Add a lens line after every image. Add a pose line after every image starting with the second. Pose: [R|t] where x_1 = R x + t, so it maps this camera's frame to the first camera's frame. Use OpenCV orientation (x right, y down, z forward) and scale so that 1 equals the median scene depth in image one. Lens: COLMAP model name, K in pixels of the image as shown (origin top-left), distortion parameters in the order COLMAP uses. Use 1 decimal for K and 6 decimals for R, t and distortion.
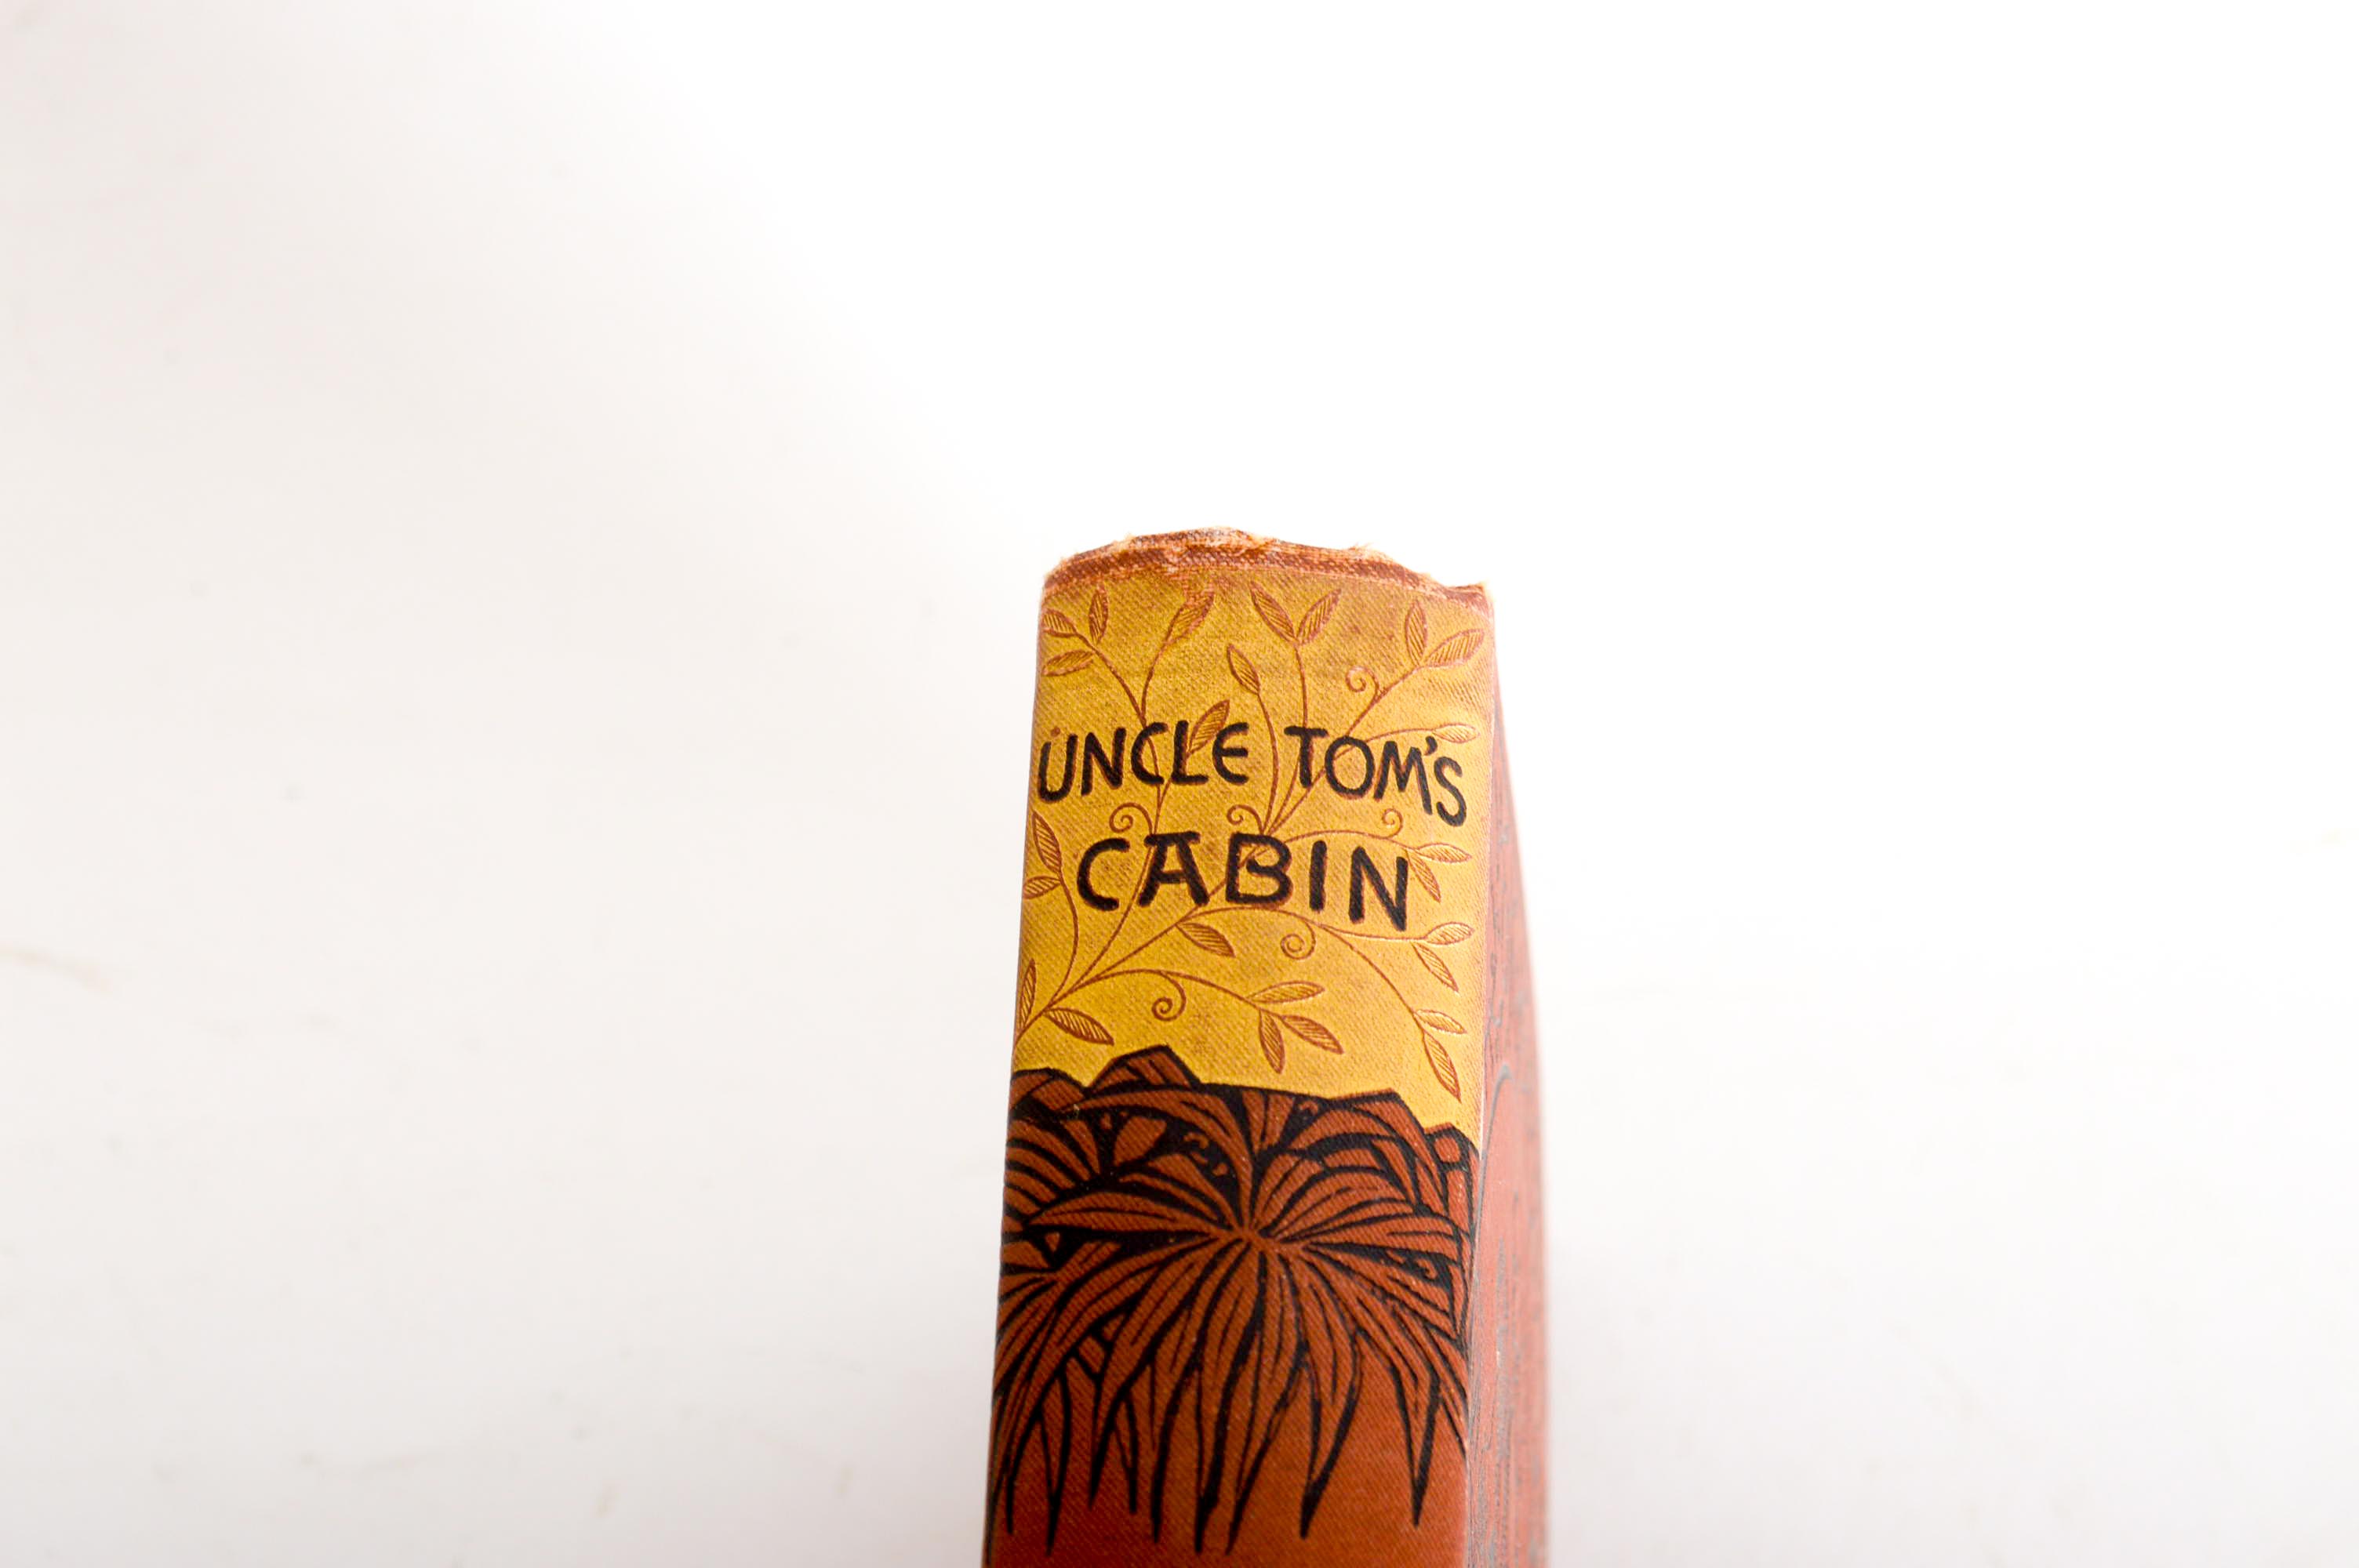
lens RADIAL K [[5551.6, 0, 1180.4], [0, 5551.6, 783.0], [0, 0, 1]] dist [0.034196, 0.000000]
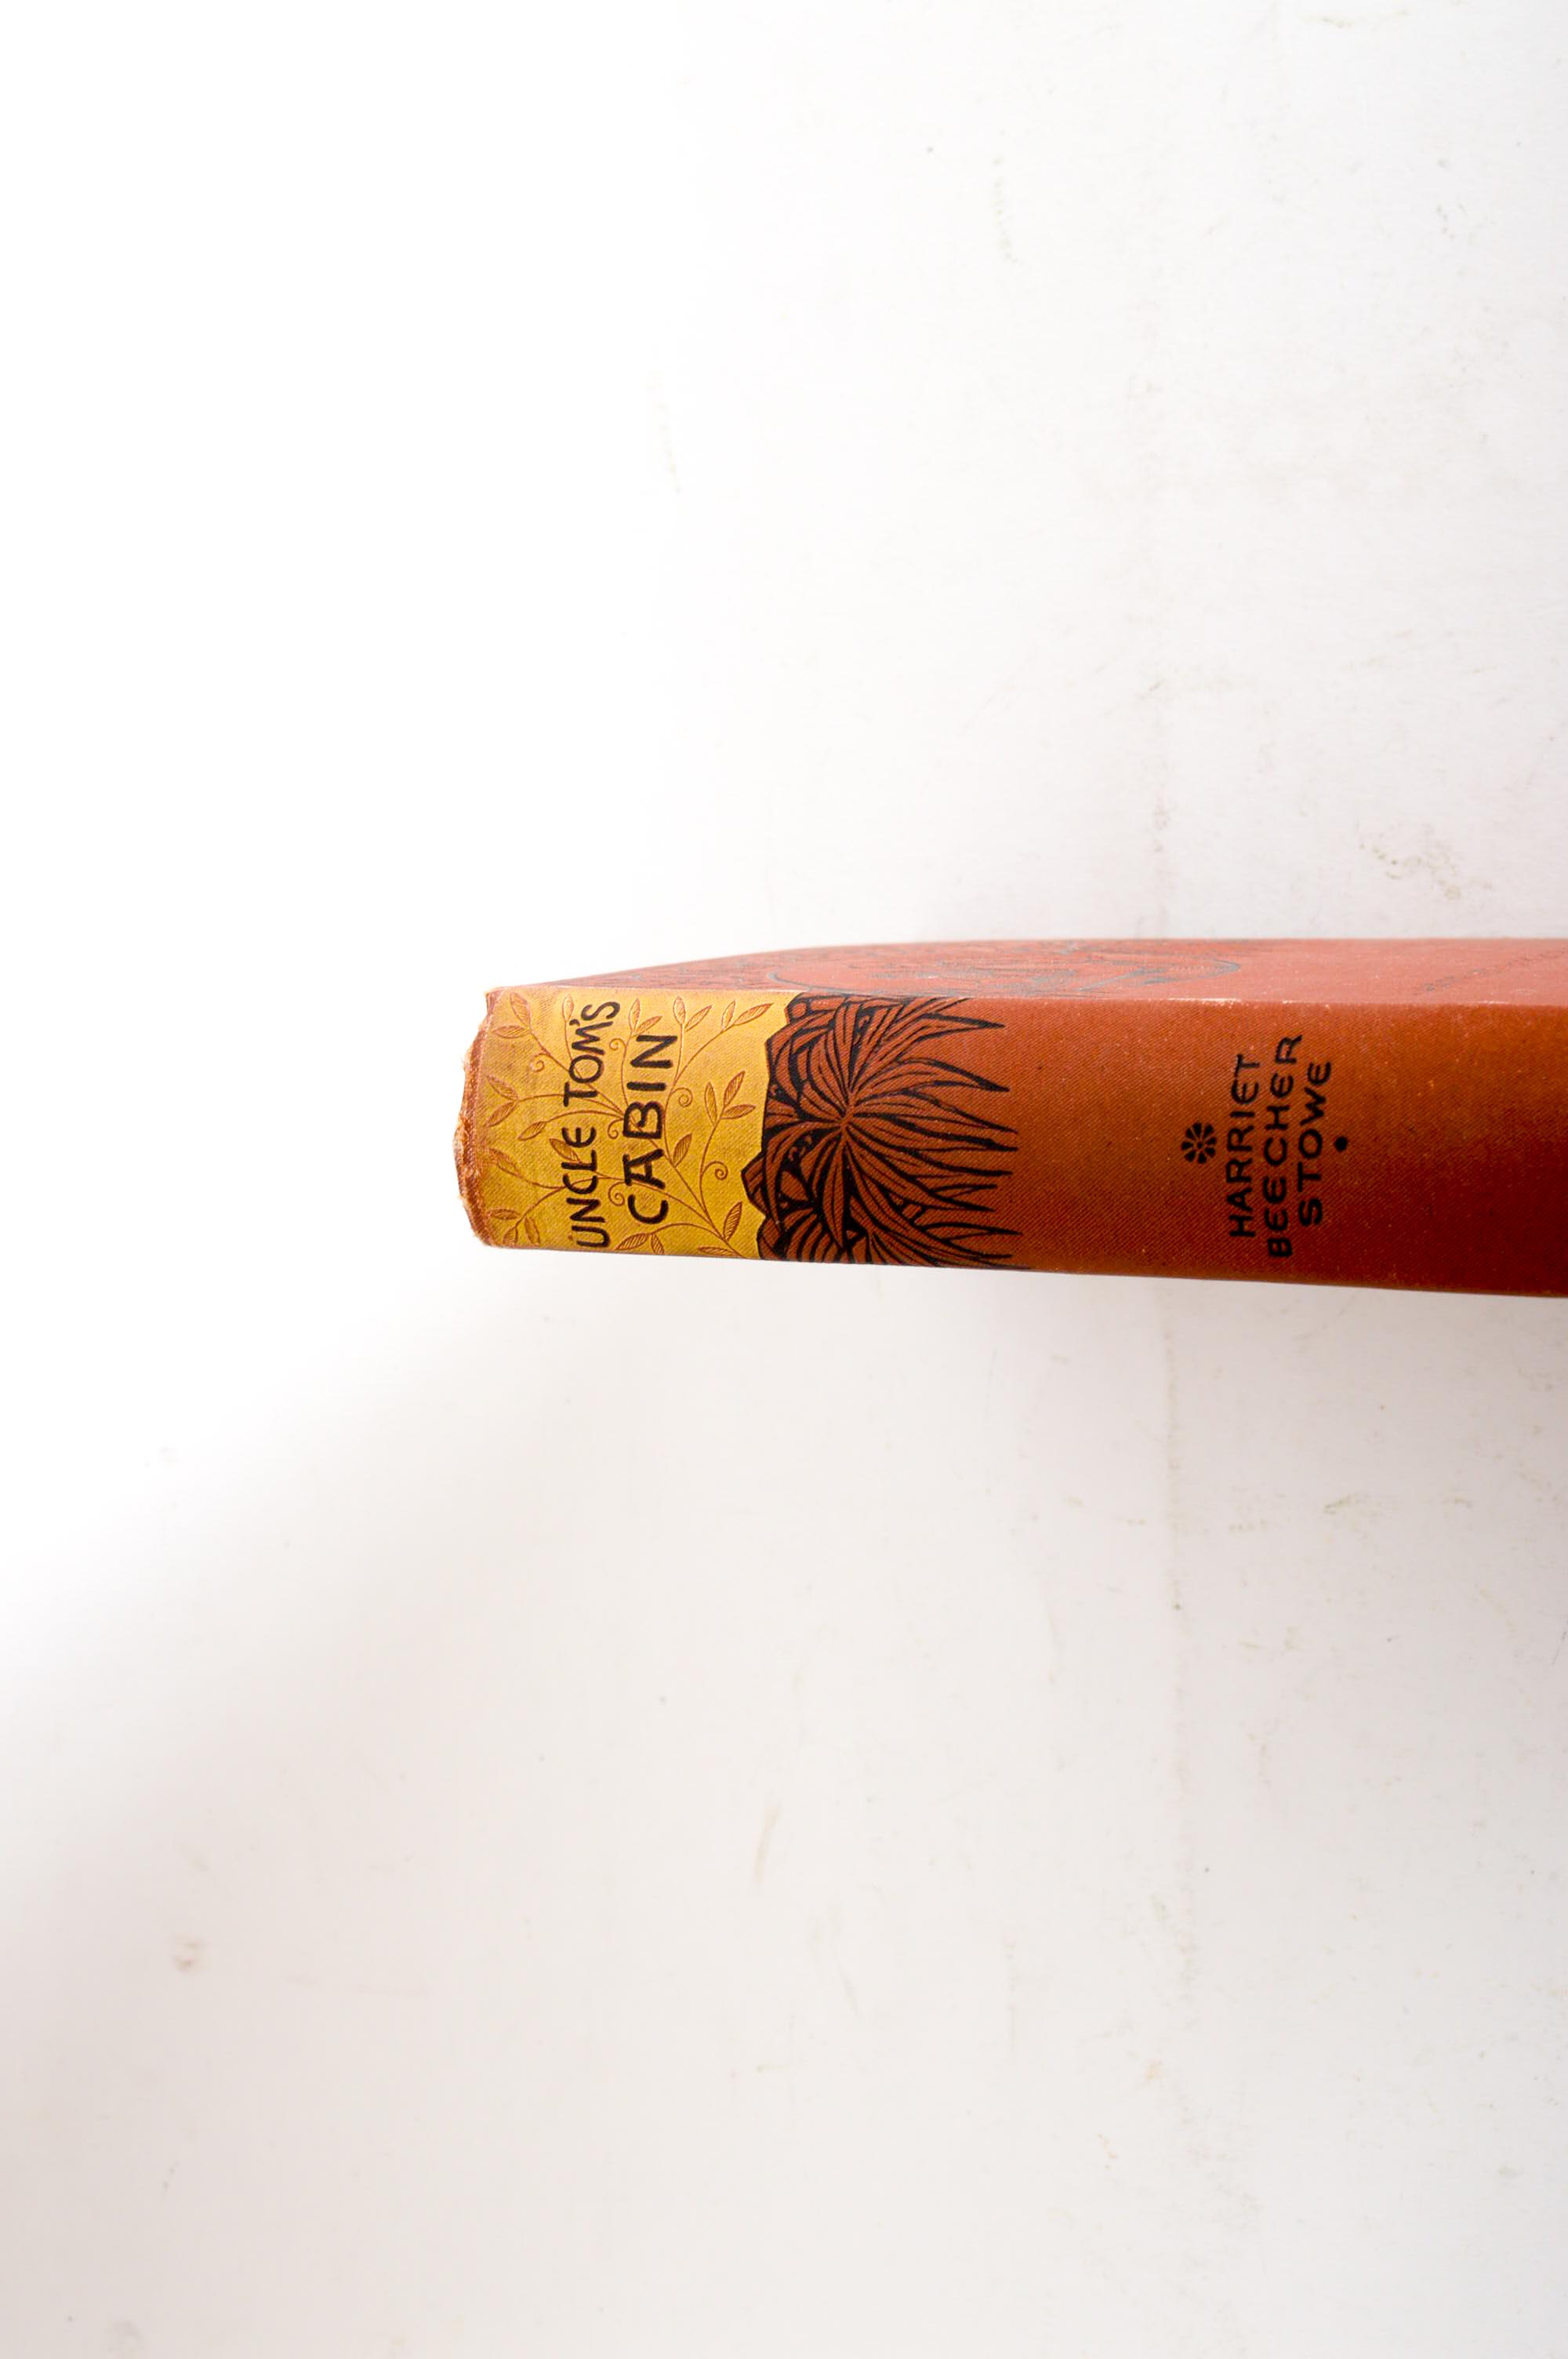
lens RADIAL K [[3982.4, 0, 785.3], [0, 3982.4, 1180.7], [0, 0, 1]] dist [0.012998, 0.000000]
pose [[-0.015965, -0.999860, -0.004915, 0.000595], [0.999787, -0.015899, -0.013185, 0.077657], [0.013105, -0.005124, 0.999901, -0.258260]]
